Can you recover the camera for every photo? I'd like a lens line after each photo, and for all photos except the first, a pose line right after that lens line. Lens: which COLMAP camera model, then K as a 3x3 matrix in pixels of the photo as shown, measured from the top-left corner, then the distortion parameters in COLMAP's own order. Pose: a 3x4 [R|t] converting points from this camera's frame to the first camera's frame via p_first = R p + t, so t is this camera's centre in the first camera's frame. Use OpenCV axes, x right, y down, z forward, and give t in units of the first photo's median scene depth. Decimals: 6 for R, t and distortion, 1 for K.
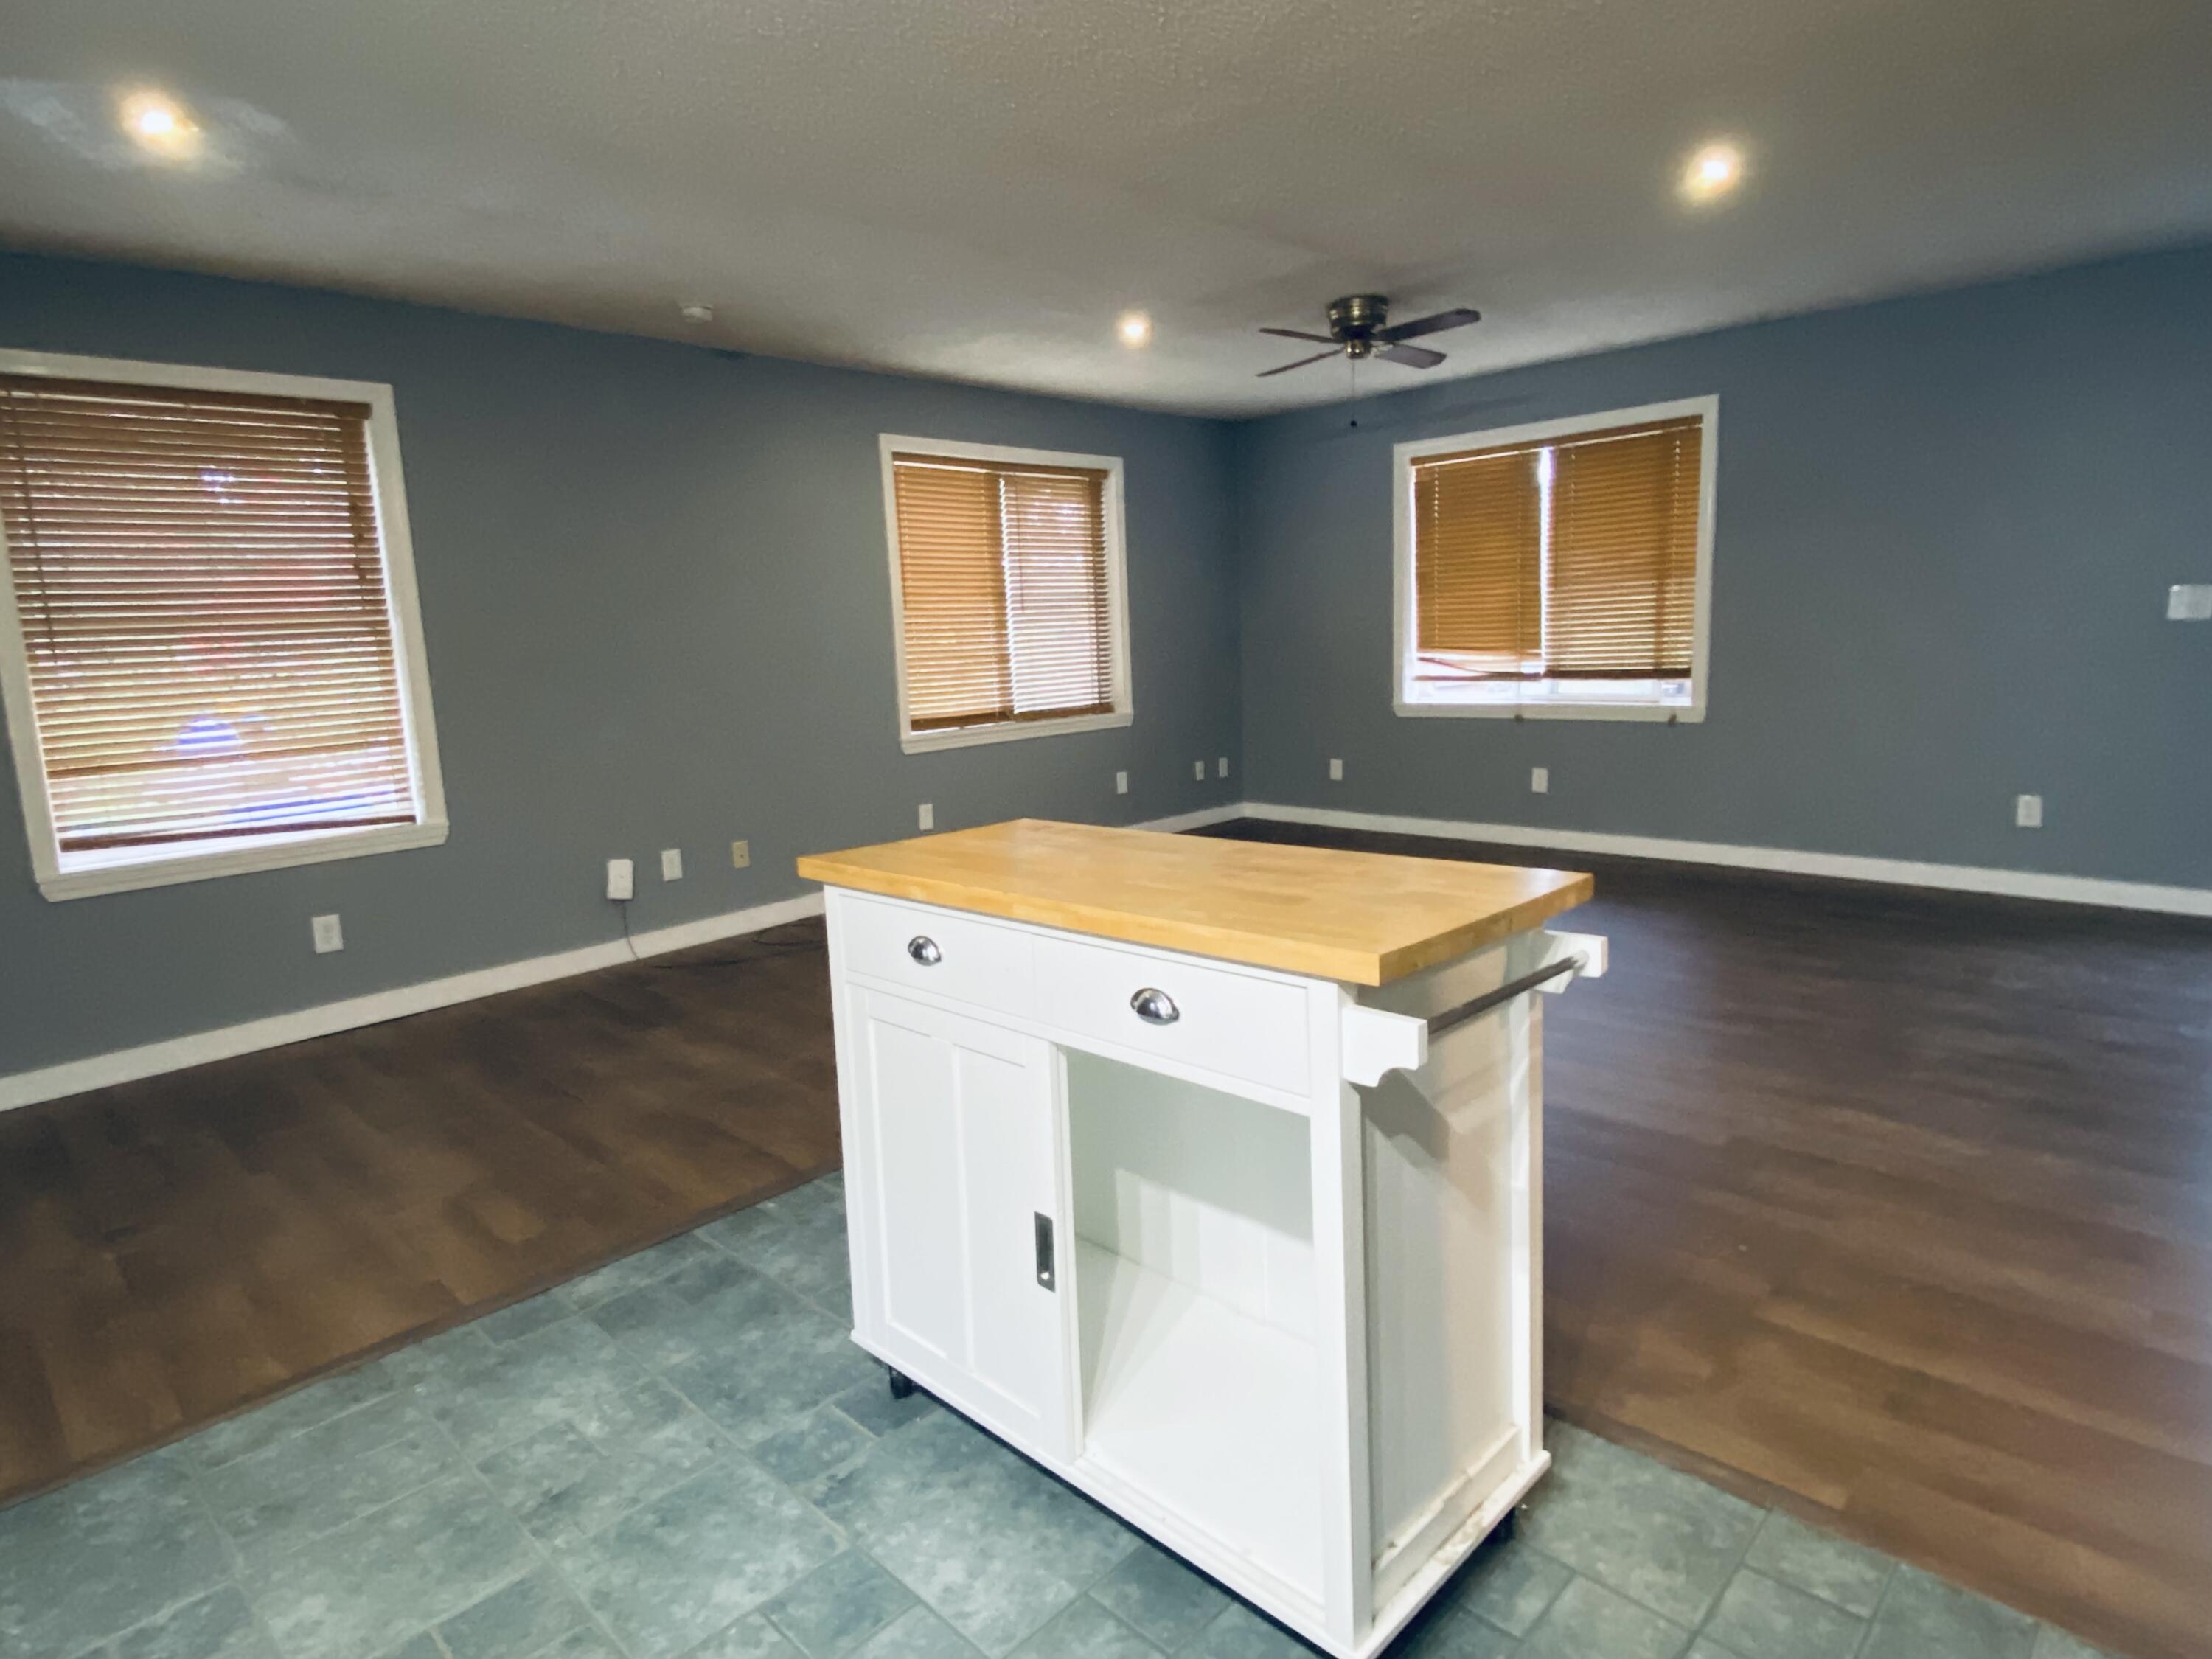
lens RADIAL K [[1231.4, 0, 1076.7], [0, 1231.4, 804.6], [0, 0, 1]] dist [0.019568, -0.027133]
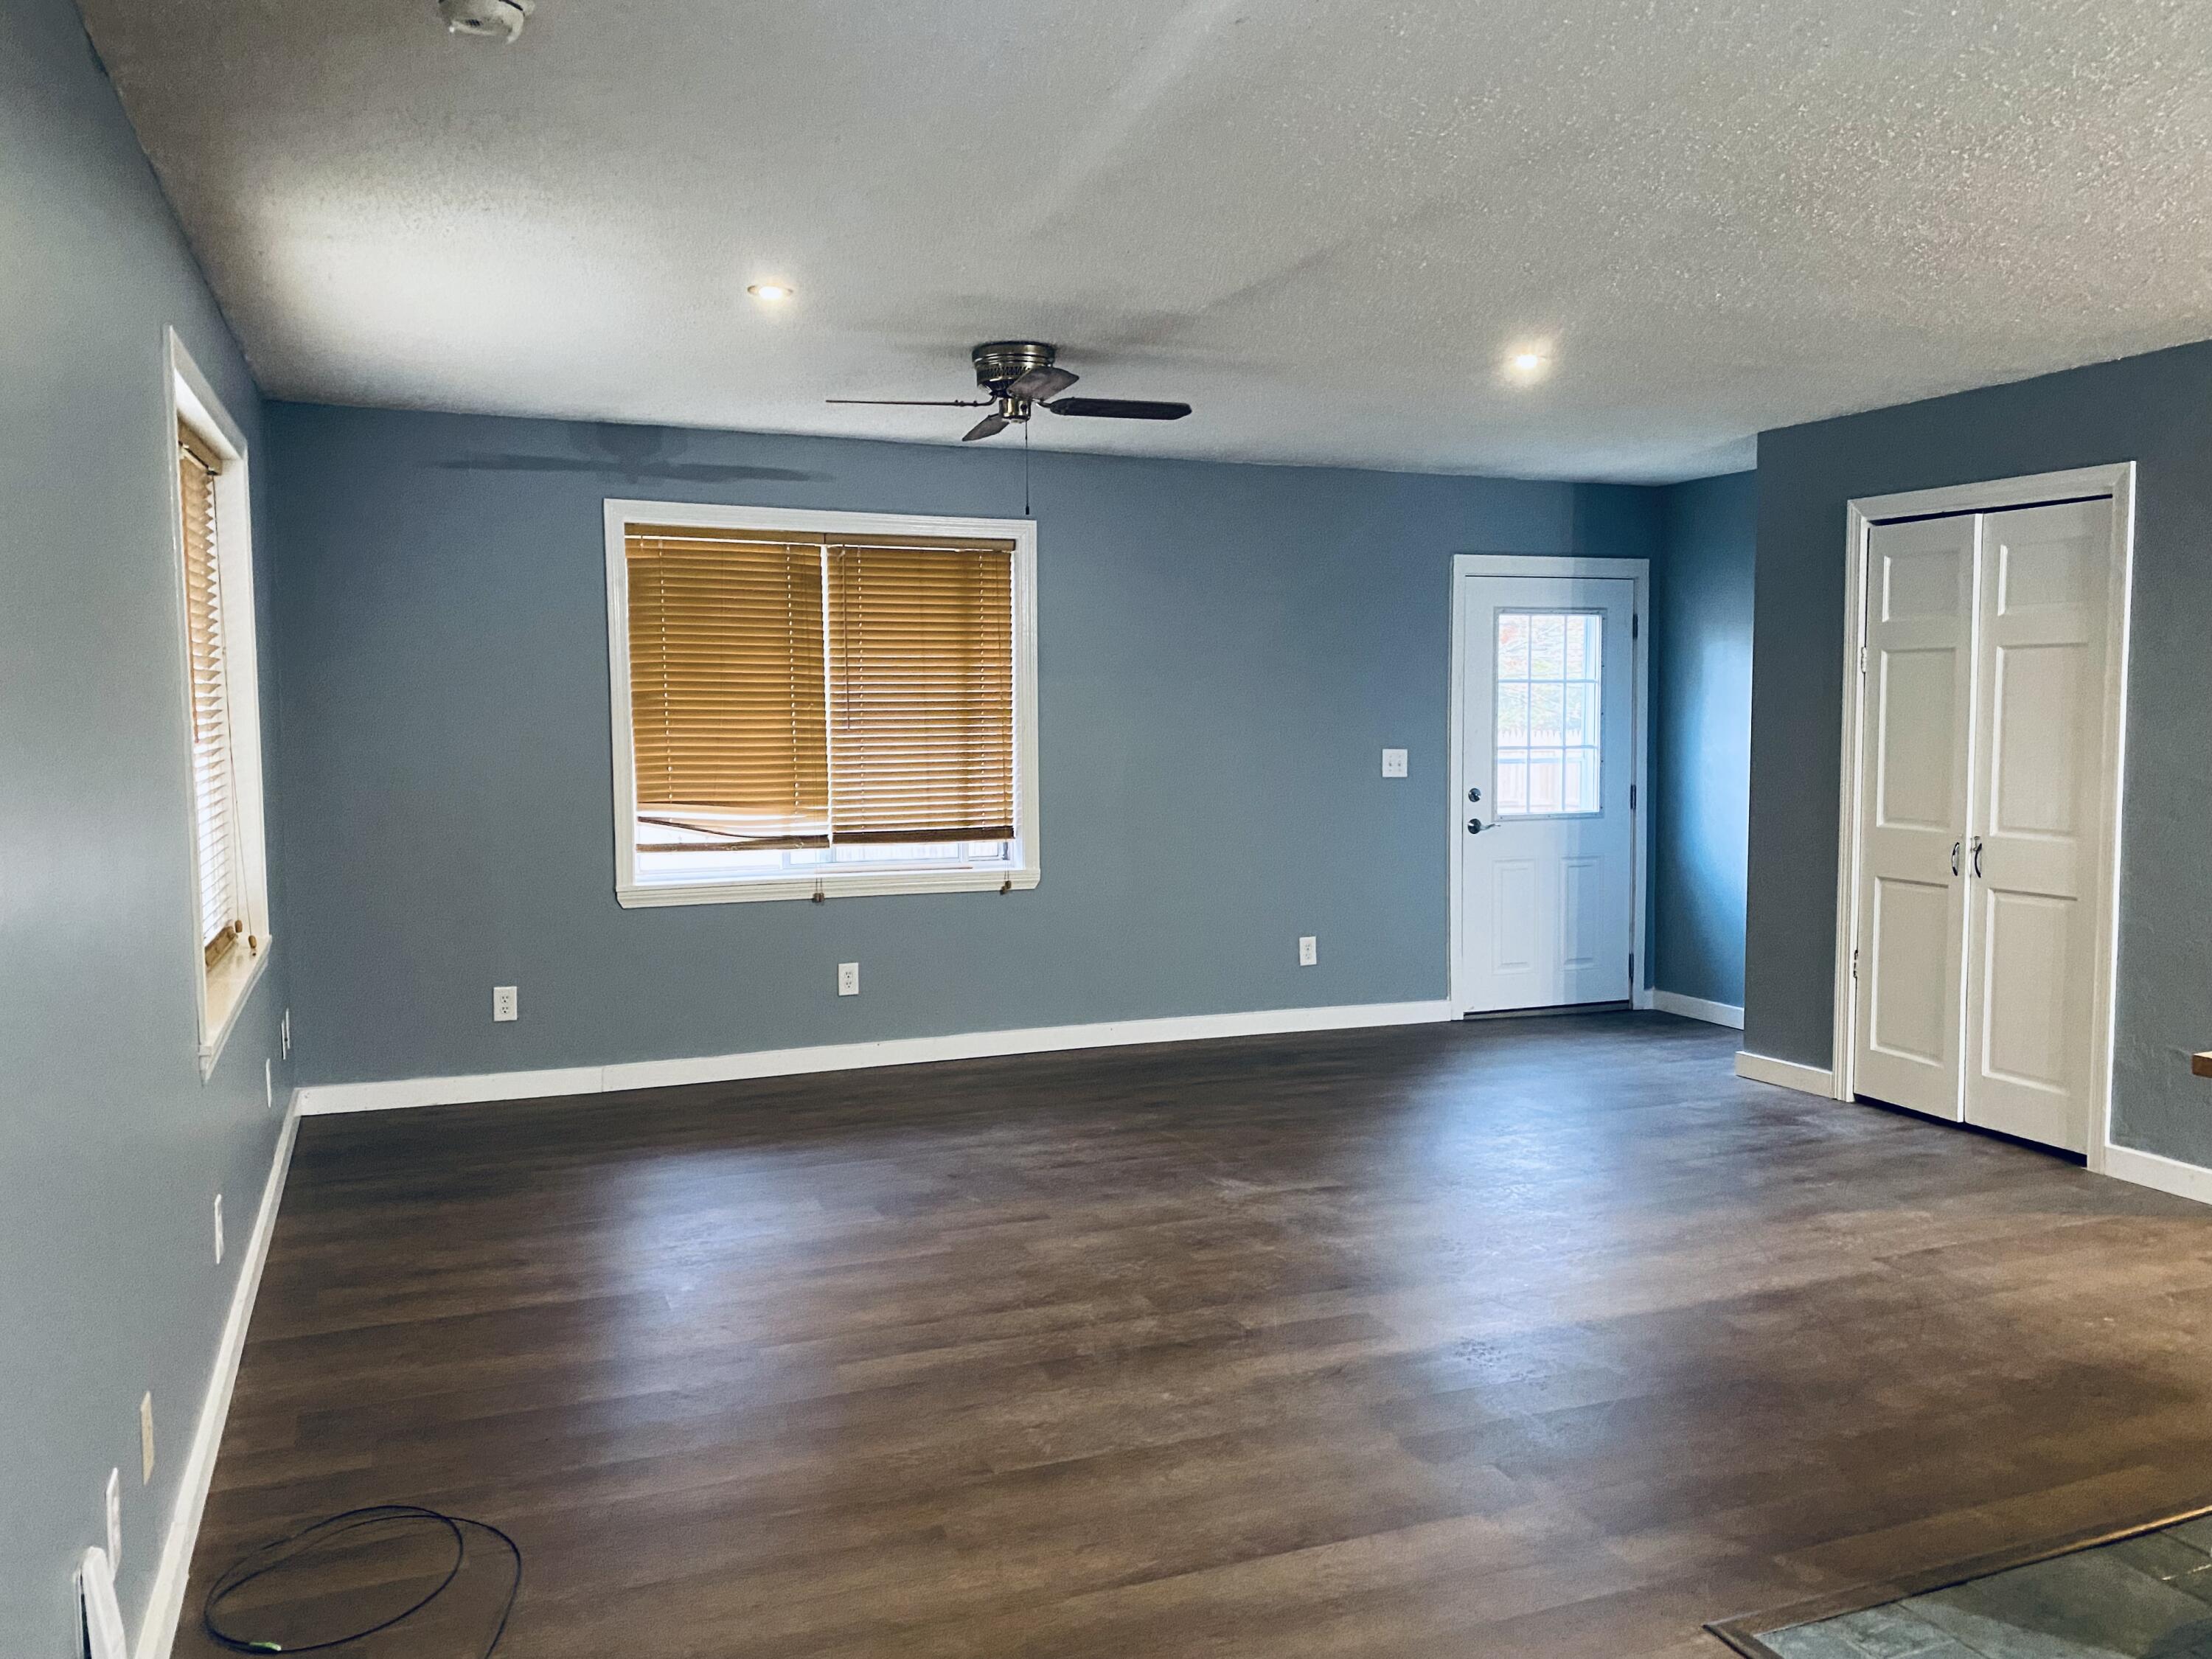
lens RADIAL K [[1667.8, 0, 1106.0], [0, 1667.8, 829.5], [0, 0, 1]] dist [0.008890, 0.002117]
pose [[0.384740, -0.027223, 0.922623, -0.534944], [0.109296, 0.993876, -0.016252, -0.080495], [-0.916531, 0.107092, 0.385360, 0.480351]]
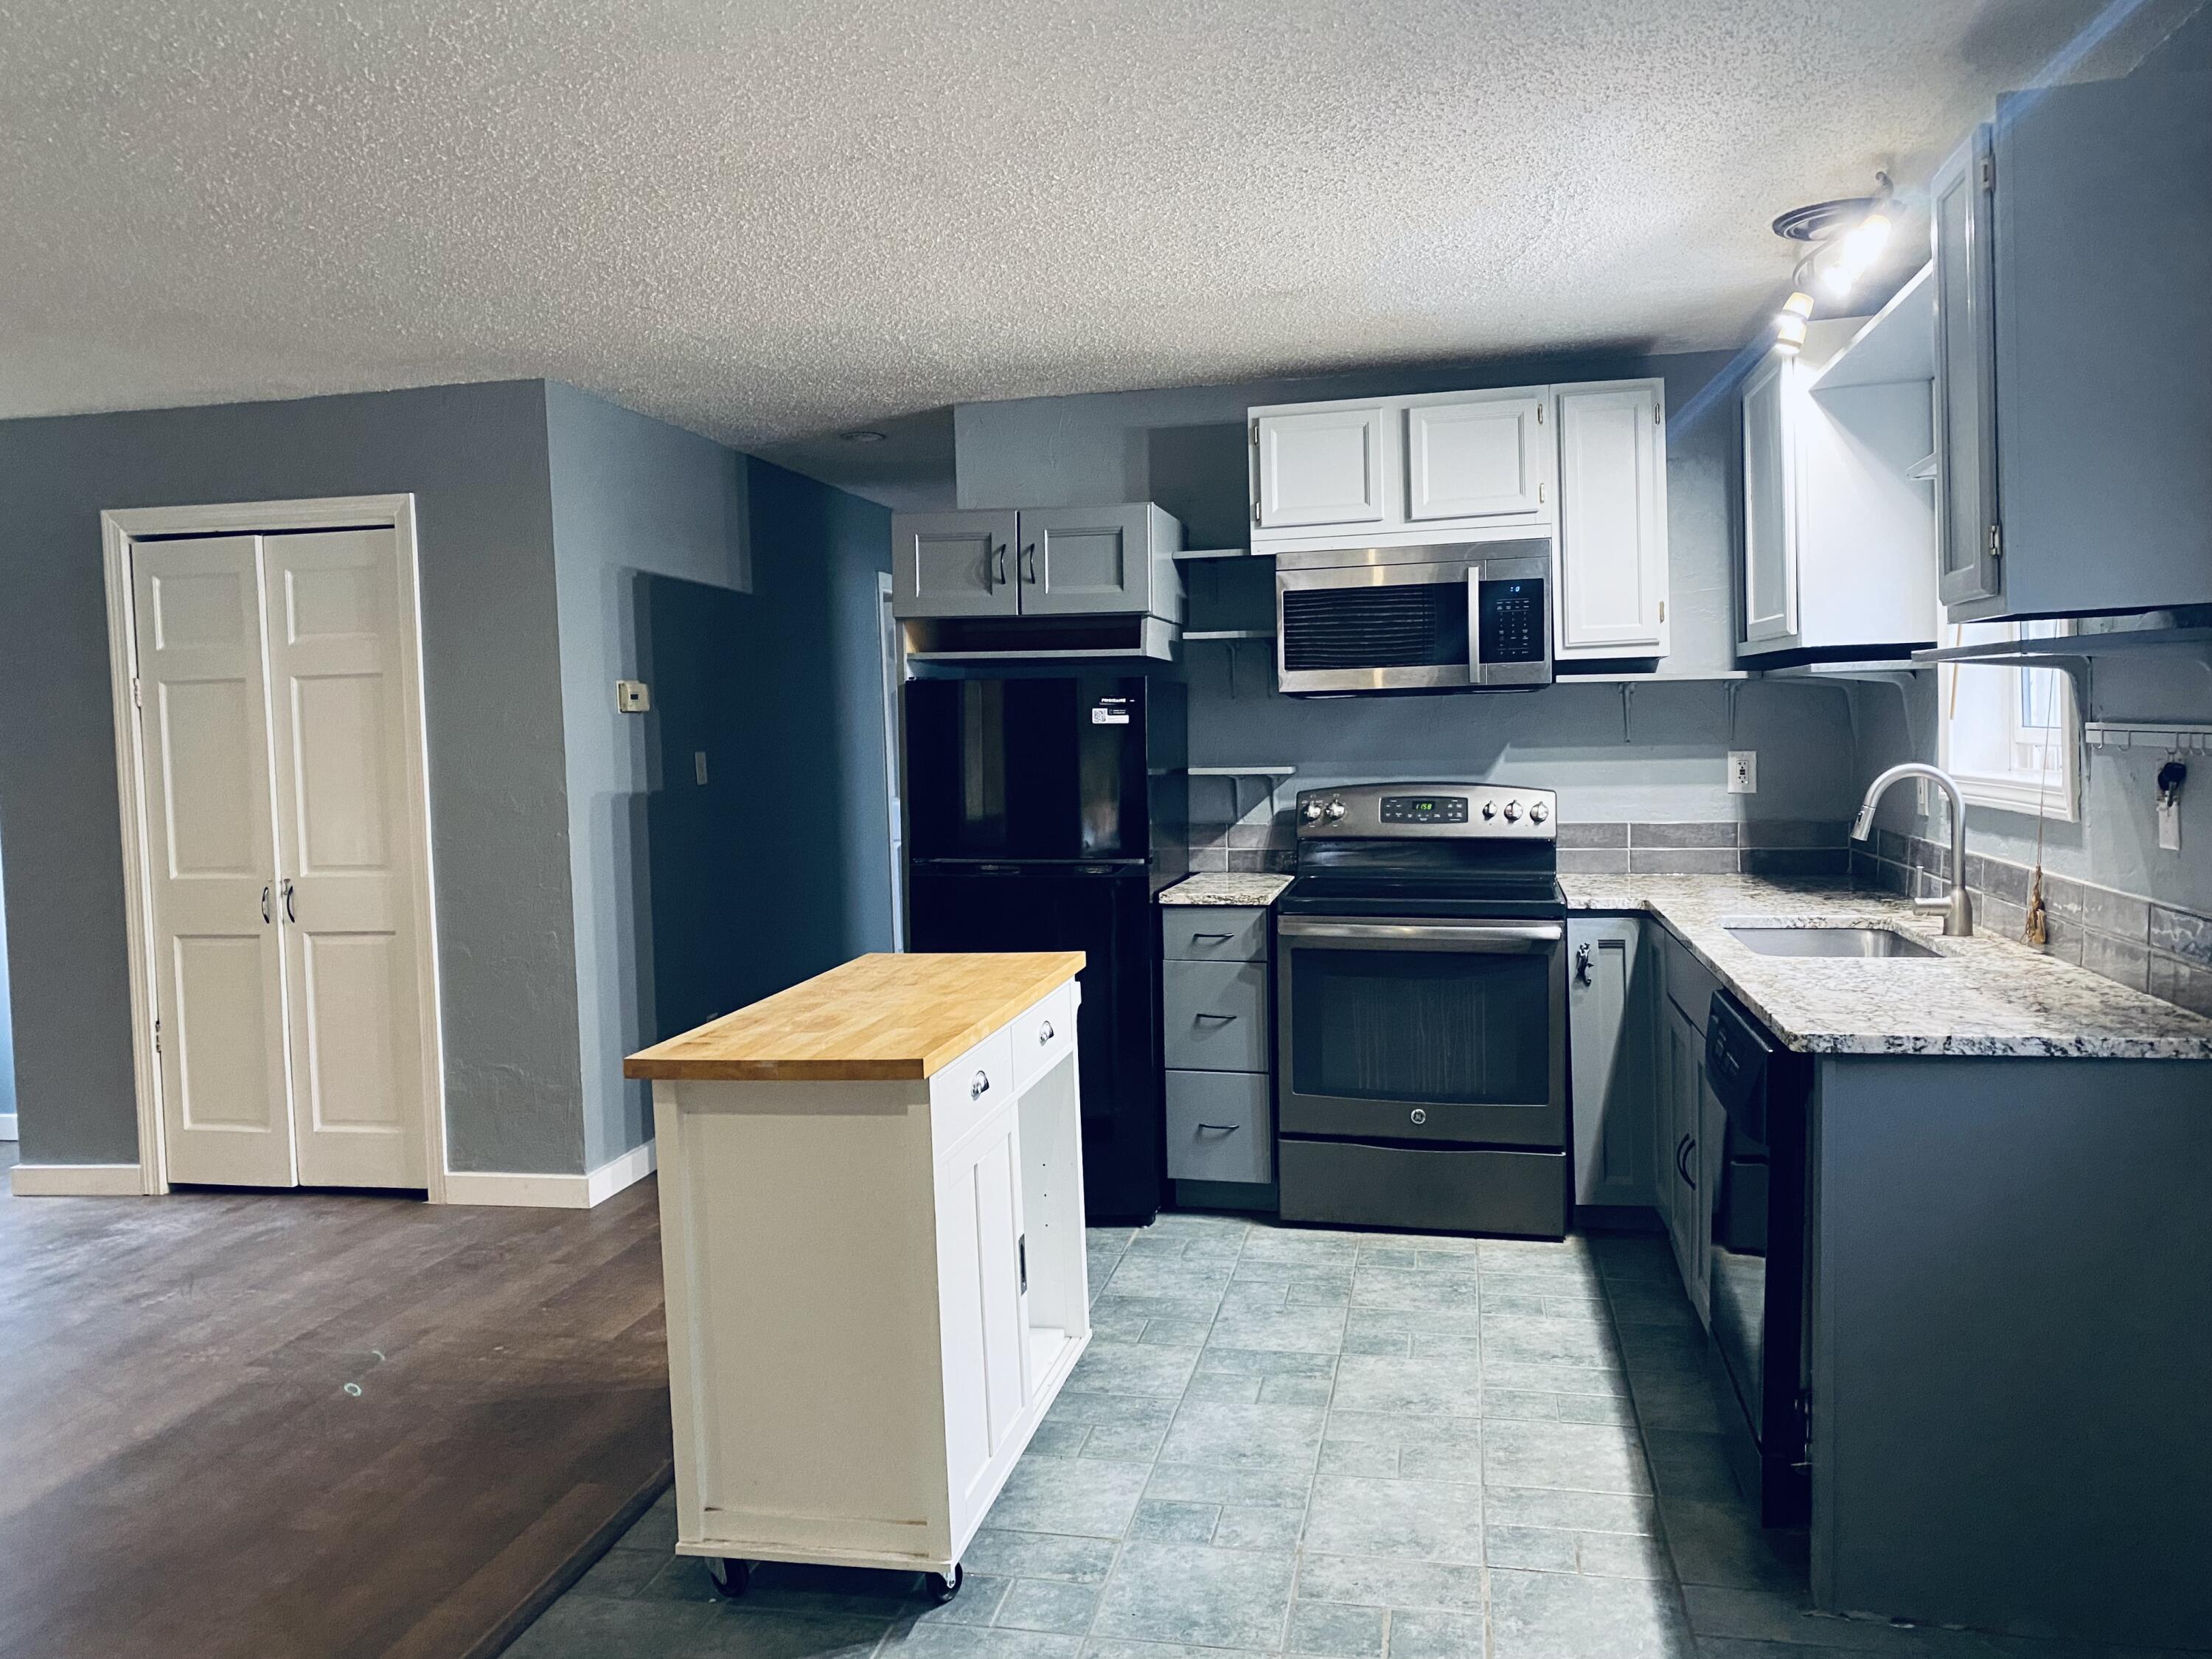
lens RADIAL K [[1680.5, 0, 1101.2], [0, 1680.5, 817.0], [0, 0, 1]] dist [0.006930, 0.004361]
pose [[-0.551957, 0.017190, 0.833696, -0.458998], [0.163473, 0.982618, 0.087968, -0.078488], [-0.817692, 0.184841, -0.545173, 0.519920]]
